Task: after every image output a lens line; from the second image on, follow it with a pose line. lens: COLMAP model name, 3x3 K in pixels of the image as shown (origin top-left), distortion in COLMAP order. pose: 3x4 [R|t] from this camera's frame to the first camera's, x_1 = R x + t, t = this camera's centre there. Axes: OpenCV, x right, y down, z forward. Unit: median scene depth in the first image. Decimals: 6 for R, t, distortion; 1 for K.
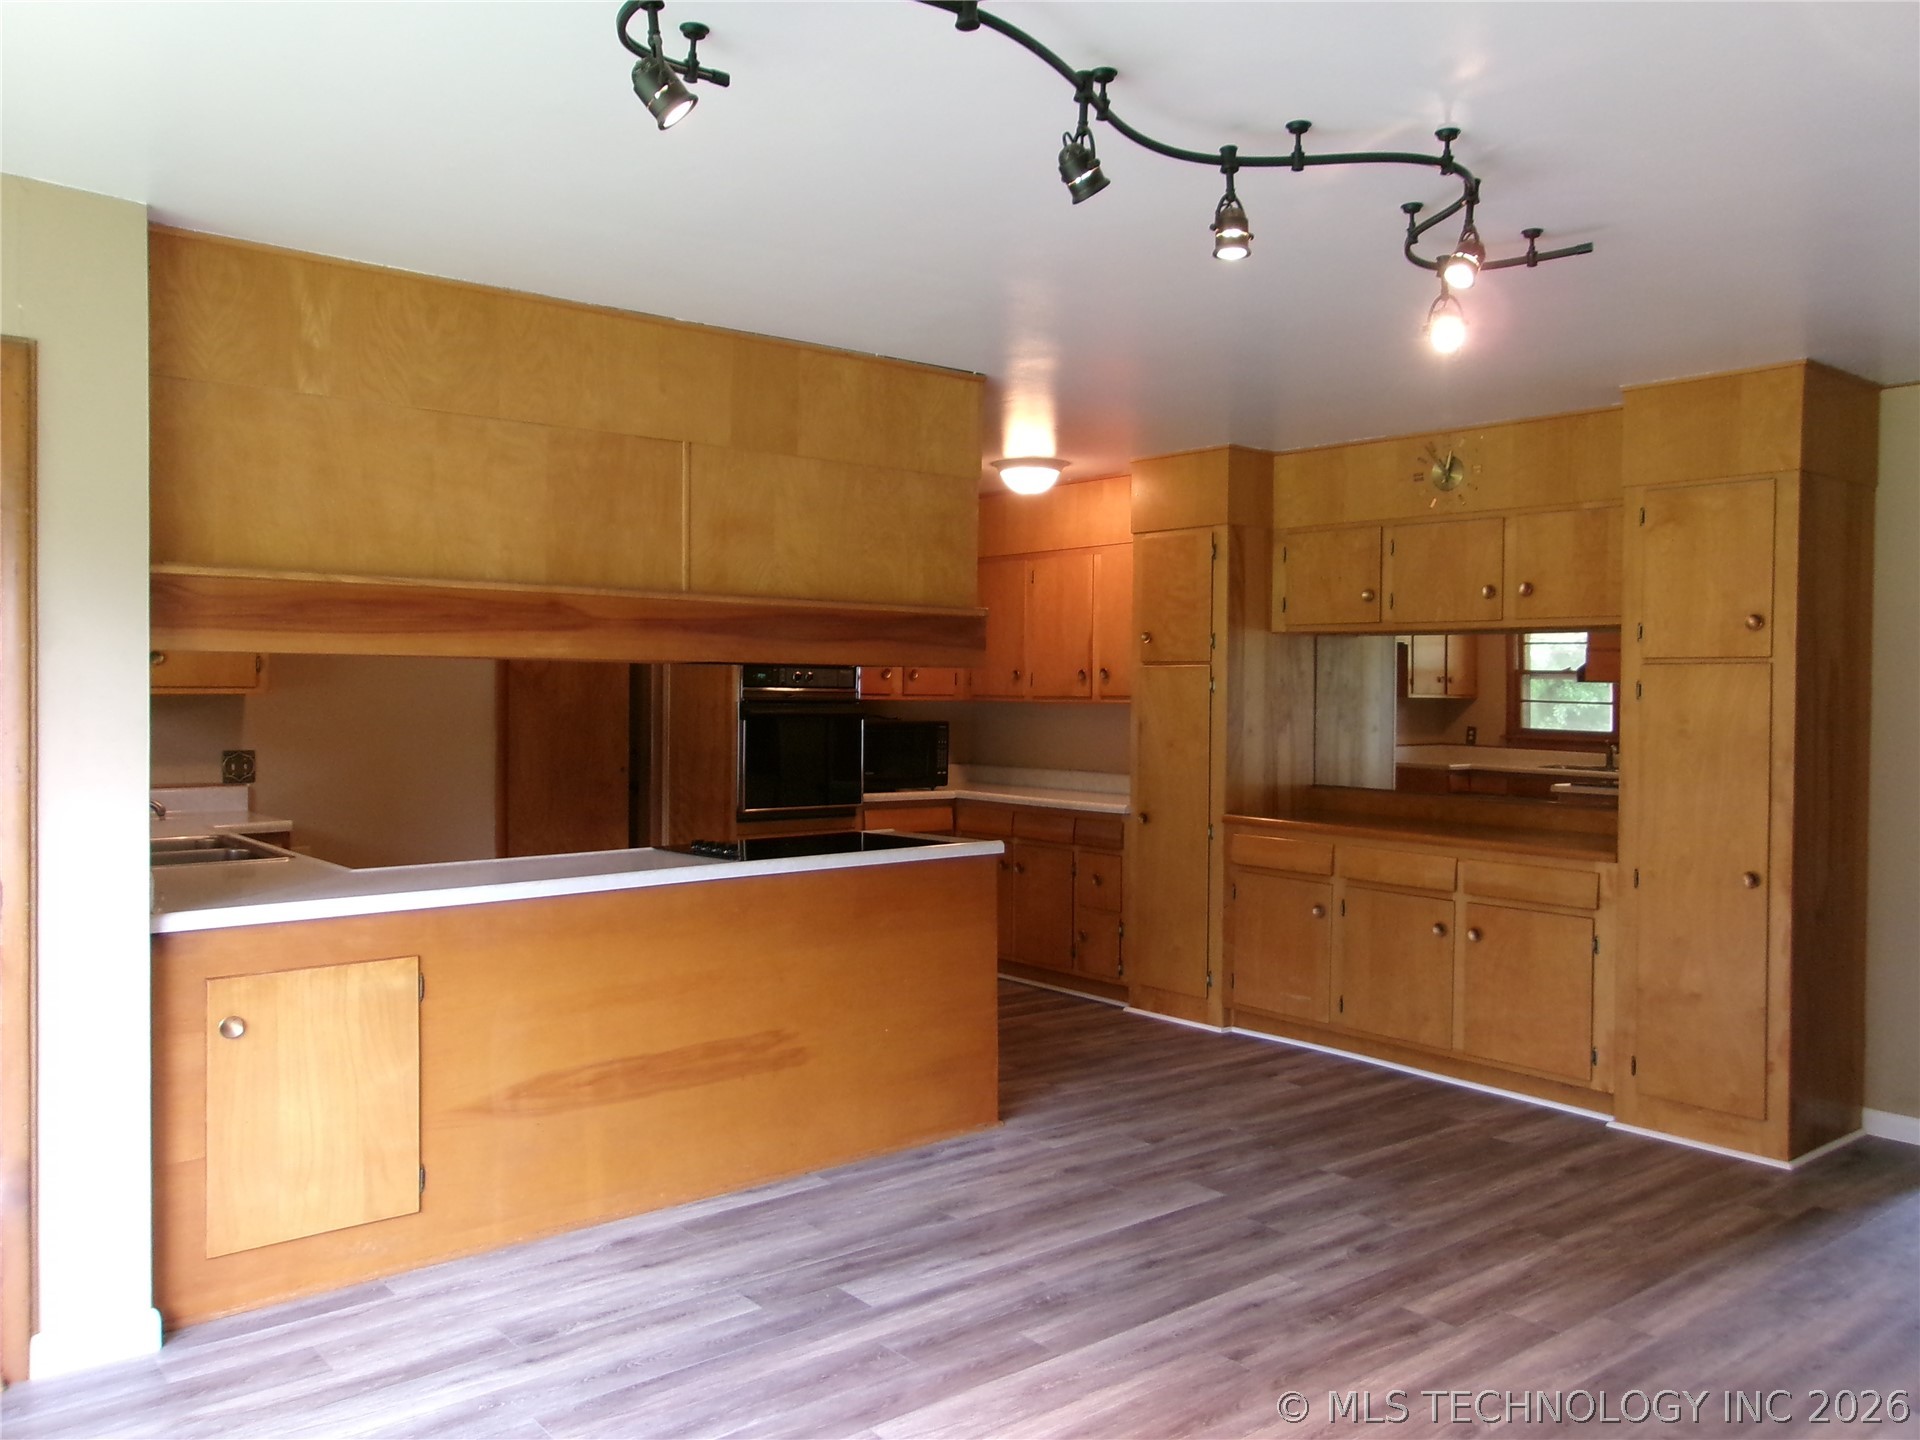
lens RADIAL K [[1507.2, 0, 969.6], [0, 1507.2, 703.0], [0, 0, 1]] dist [-0.018227, 0.053399]
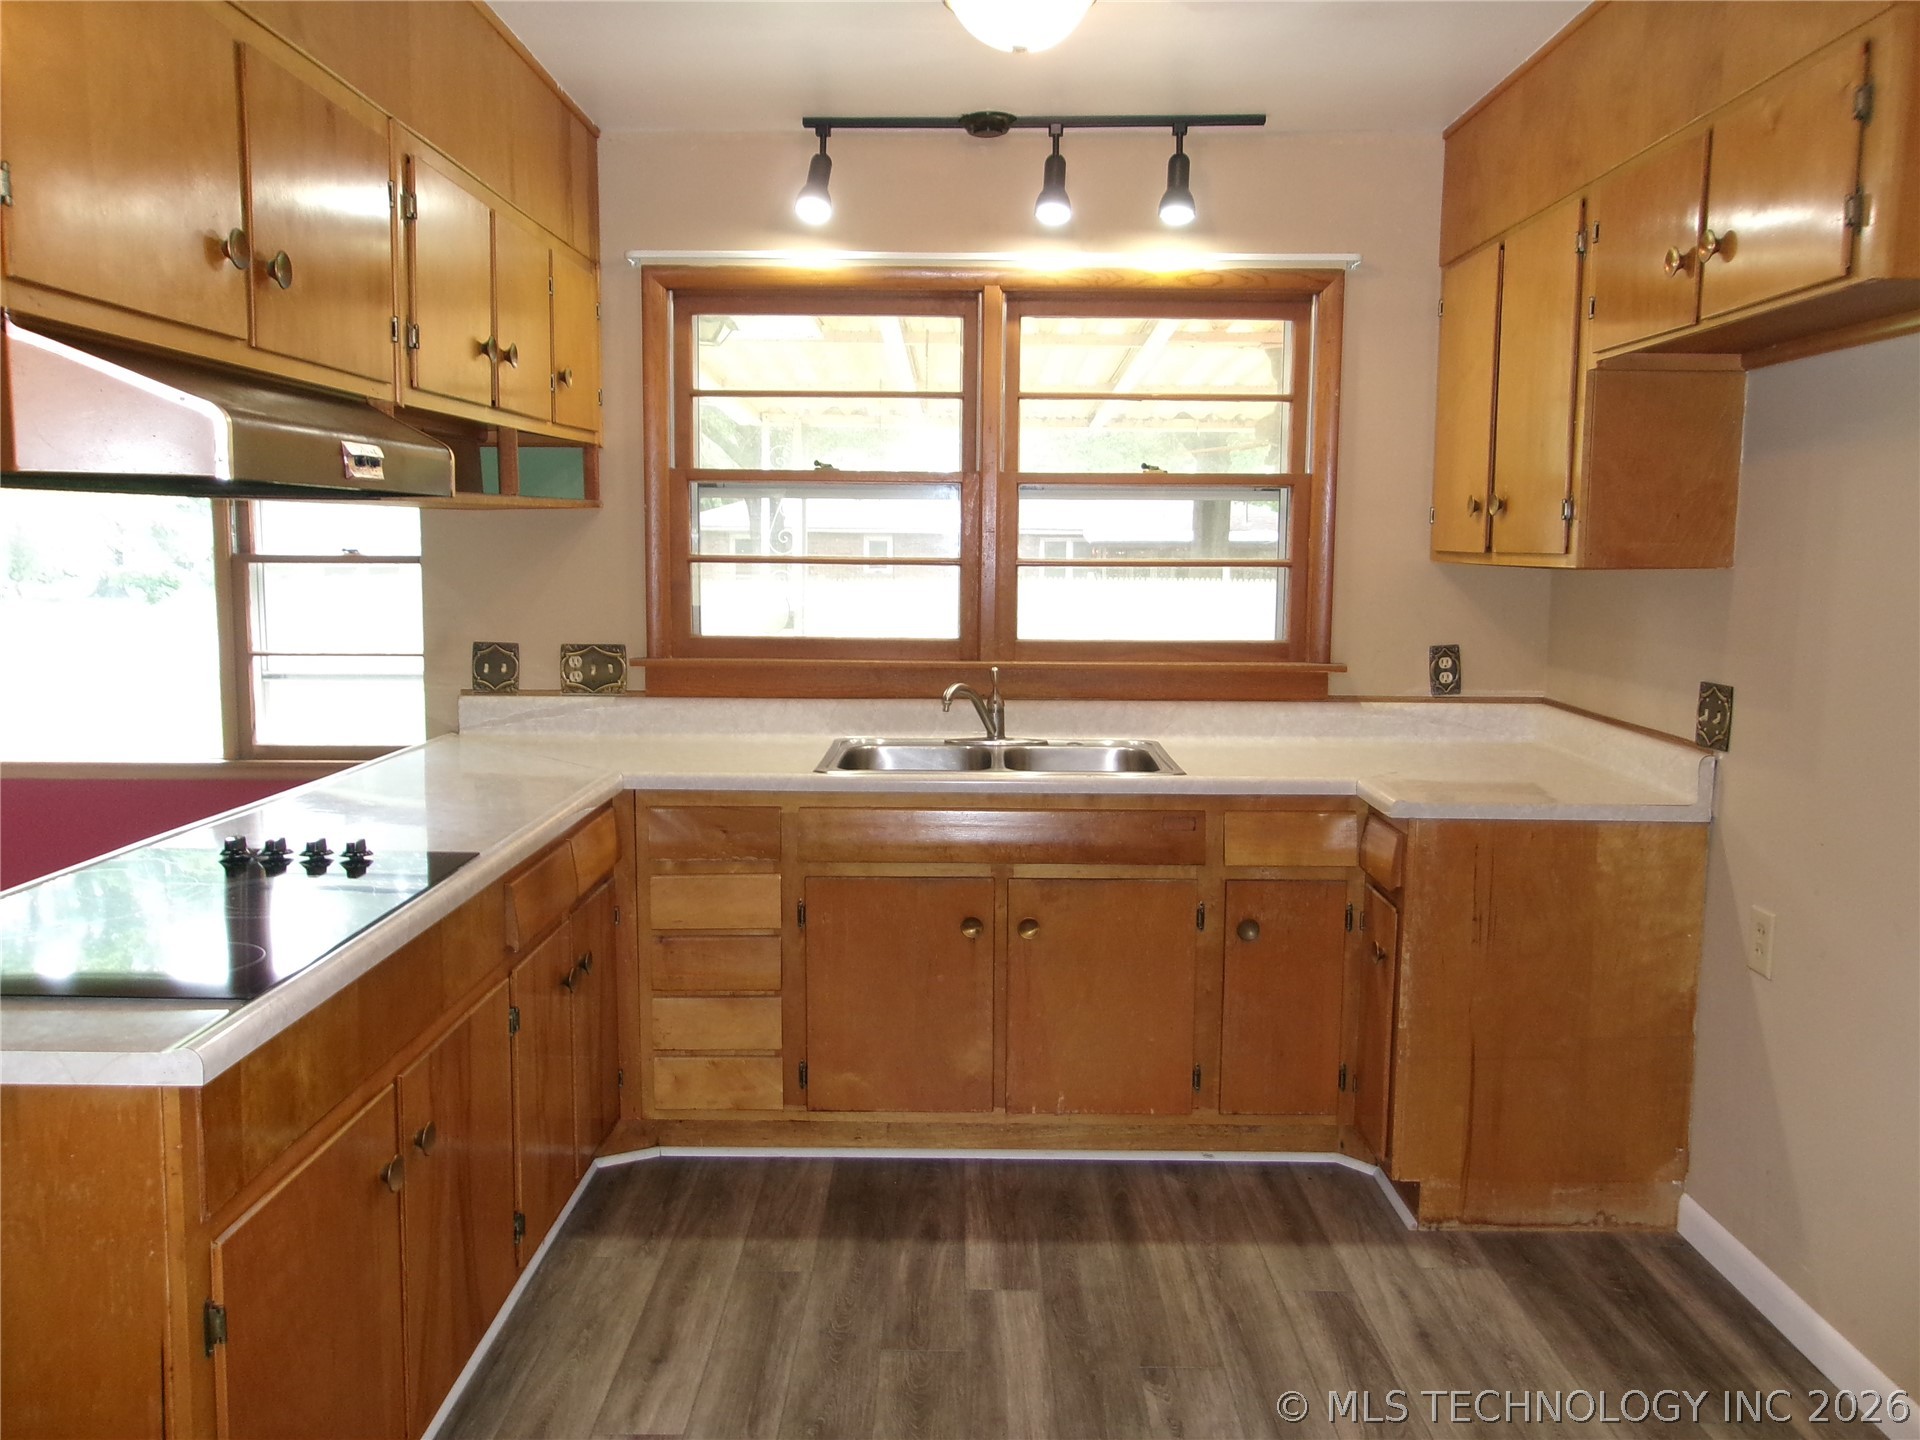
lens RADIAL K [[1507.2, 0, 967.9], [0, 1507.2, 713.4], [0, 0, 1]] dist [-0.018227, 0.053399]
pose [[-0.650552, 0.080070, -0.755229, 0.081016], [-0.016998, 0.992643, 0.119883, -0.021963], [0.759271, 0.090828, -0.644405, 1.801232]]
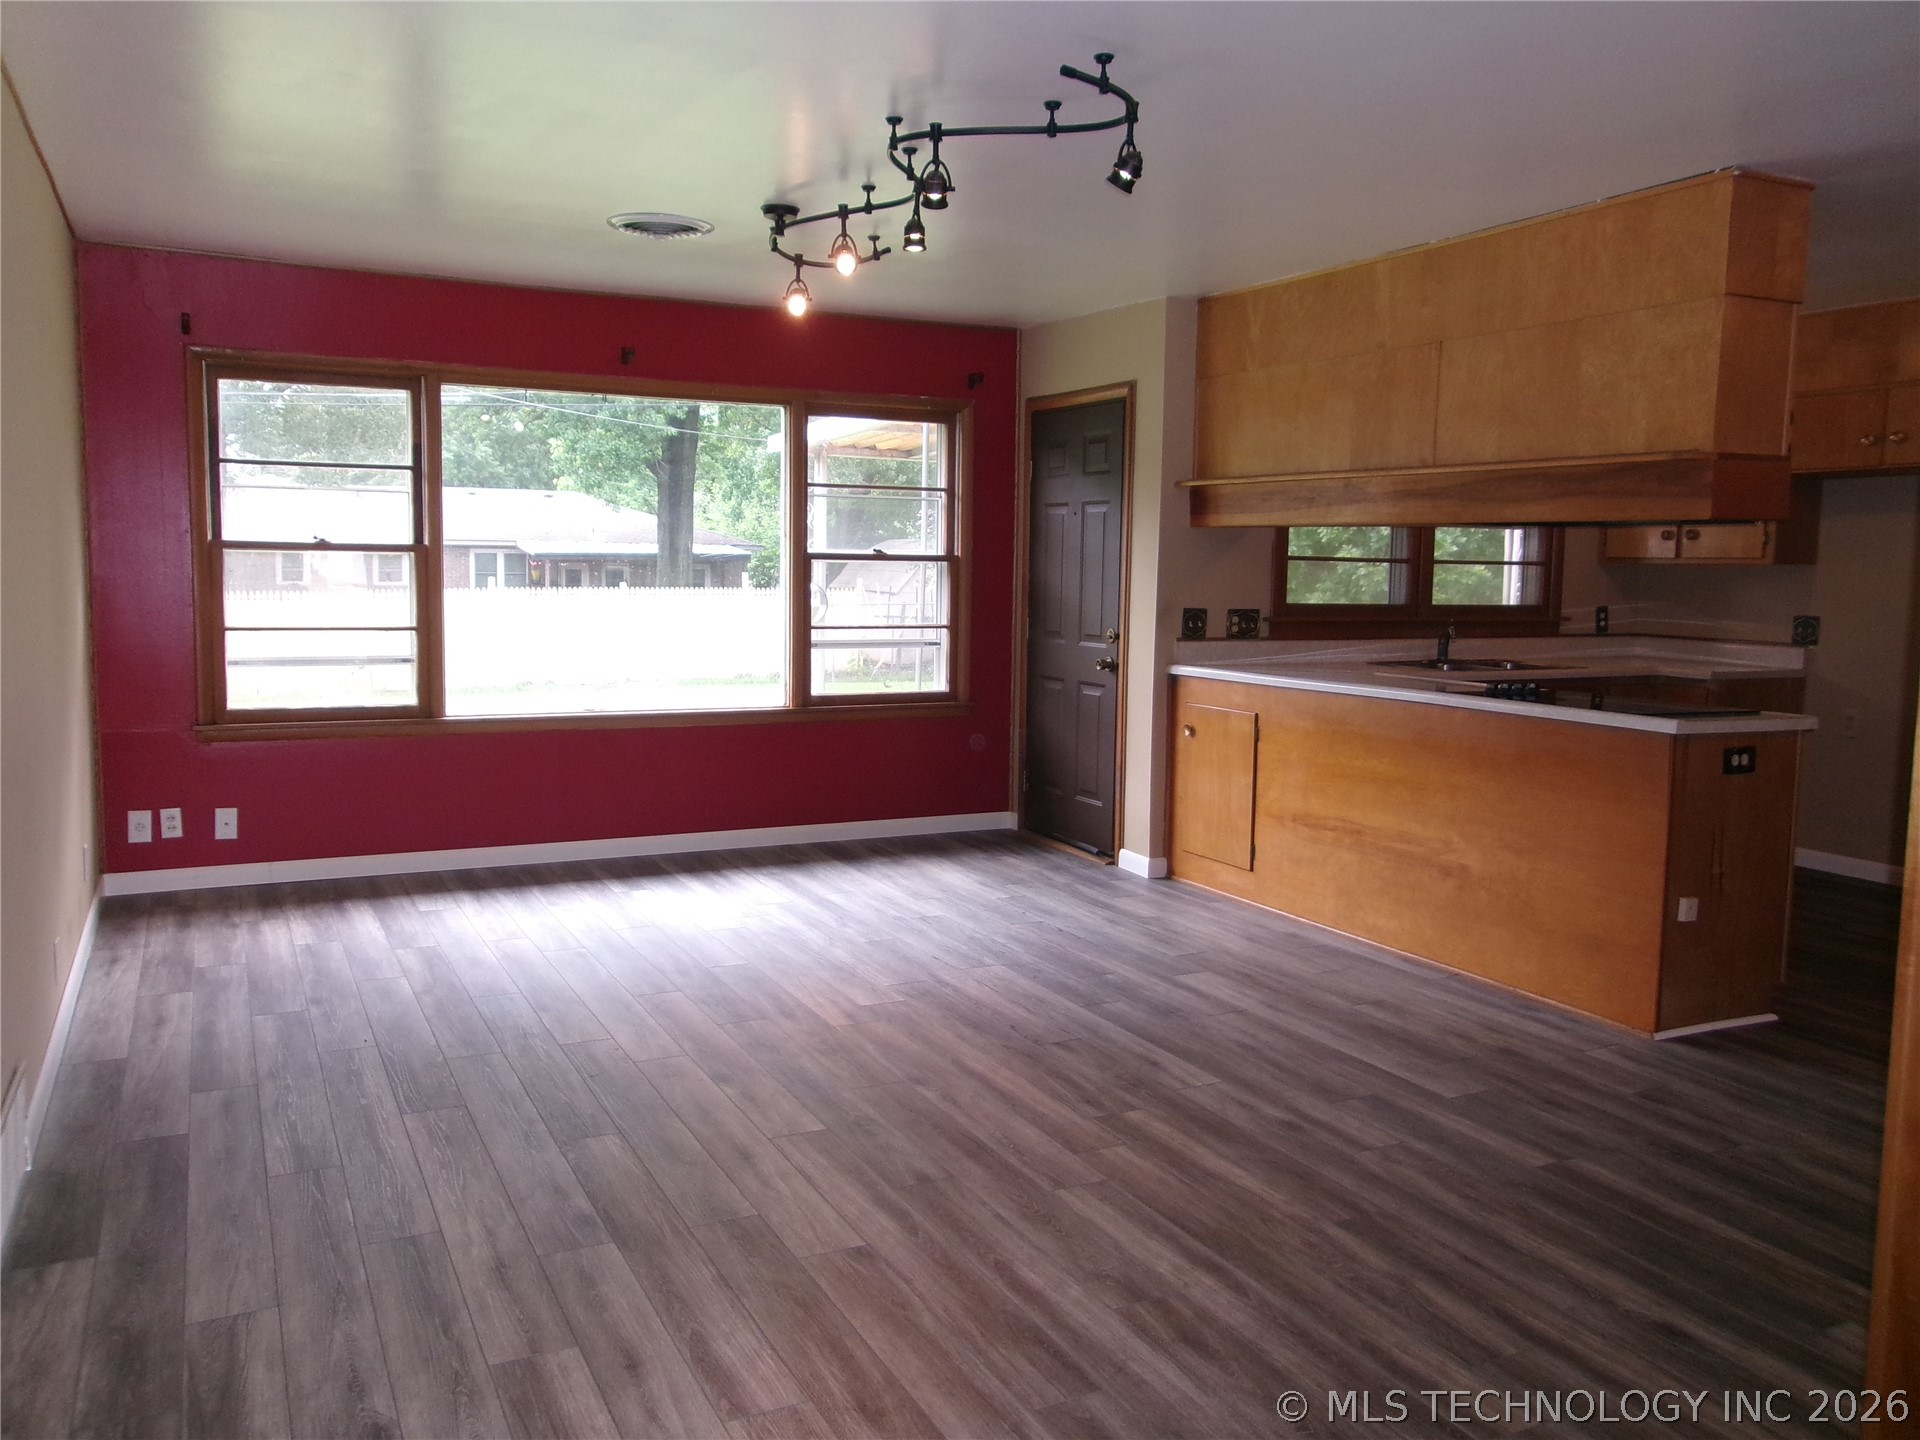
lens RADIAL K [[1507.2, 0, 961.4], [0, 1507.2, 731.4], [0, 0, 1]] dist [-0.018227, 0.053399]
pose [[-0.222353, 0.101631, -0.969655, 1.218132], [-0.027791, 0.993487, 0.110502, 0.016936], [0.974570, 0.051518, -0.218080, 1.003414]]
